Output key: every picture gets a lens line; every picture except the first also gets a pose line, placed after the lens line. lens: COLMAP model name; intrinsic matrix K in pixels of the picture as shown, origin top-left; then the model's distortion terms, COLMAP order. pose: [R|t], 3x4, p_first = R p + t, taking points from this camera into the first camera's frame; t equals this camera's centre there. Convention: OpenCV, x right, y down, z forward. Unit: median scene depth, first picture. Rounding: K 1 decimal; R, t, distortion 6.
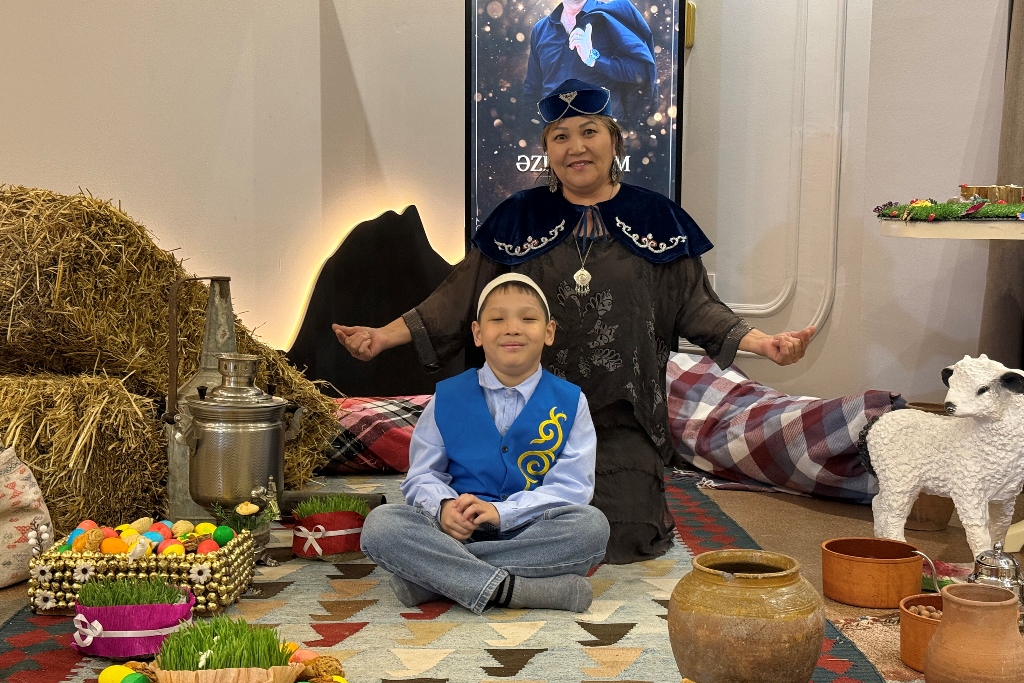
lens RADIAL K [[1414.5, 0, 511.8], [0, 1414.5, 341.9], [0, 0, 1]] dist [0.136475, 0.000000]
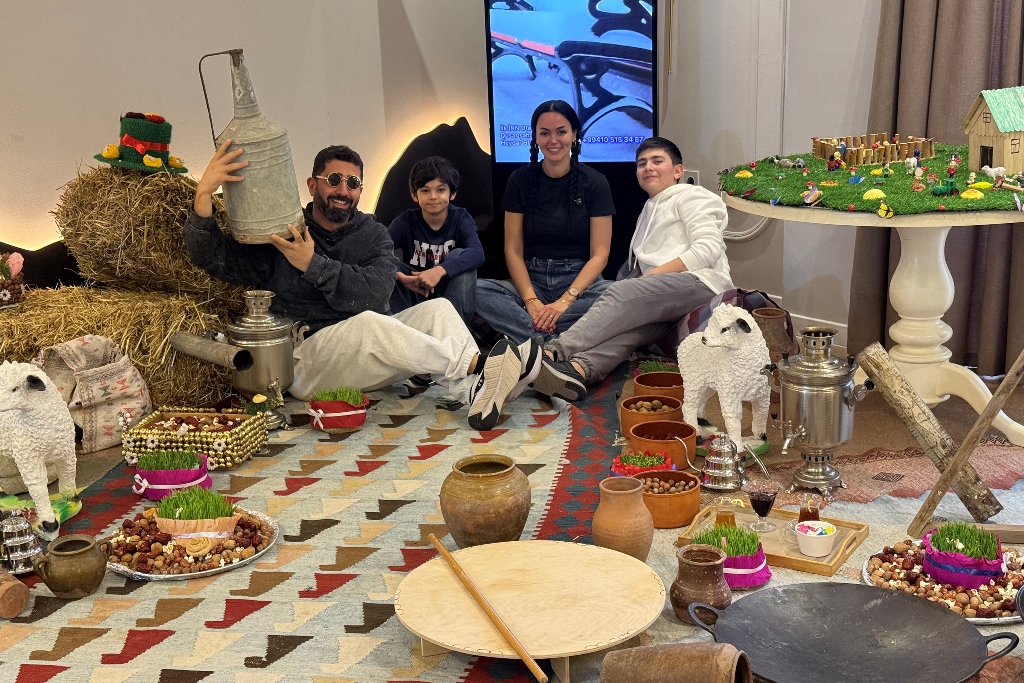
lens RADIAL K [[1414.5, 0, 511.9], [0, 1414.5, 340.9], [0, 0, 1]] dist [0.136475, 0.000000]
pose [[0.982085, 0.006178, -0.188337, 0.402918], [0.026076, 0.985391, 0.168296, -0.212879], [0.186626, -0.170192, 0.967577, -0.463517]]
